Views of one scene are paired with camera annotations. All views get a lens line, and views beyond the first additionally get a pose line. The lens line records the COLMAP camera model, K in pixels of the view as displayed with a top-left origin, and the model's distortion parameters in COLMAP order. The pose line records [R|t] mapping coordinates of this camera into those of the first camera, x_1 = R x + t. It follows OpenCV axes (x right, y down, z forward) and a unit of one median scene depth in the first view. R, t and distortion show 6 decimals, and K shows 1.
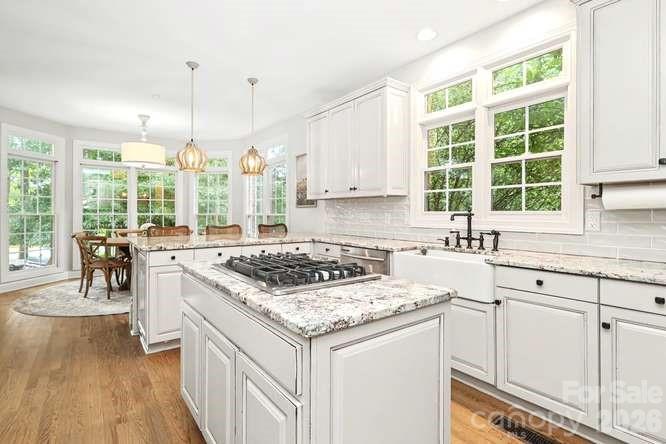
lens RADIAL K [[323.8, 0, 332.8], [0, 323.8, 211.6], [0, 0, 1]] dist [0.041174, 0.000034]
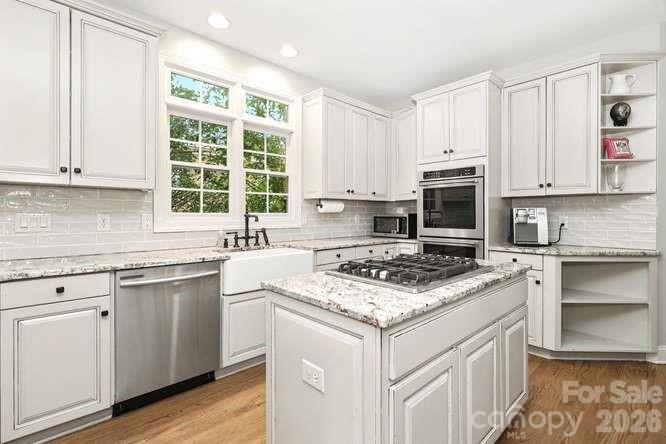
lens RADIAL K [[311.3, 0, 333.0], [0, 311.3, 222.0], [0, 0, 1]] dist [-0.041141, -0.000050]
pose [[-0.096772, -0.022889, 0.995043, -0.642587], [-0.010133, 0.999706, 0.022011, 0.004300], [-0.995255, -0.007953, -0.096976, 0.800526]]
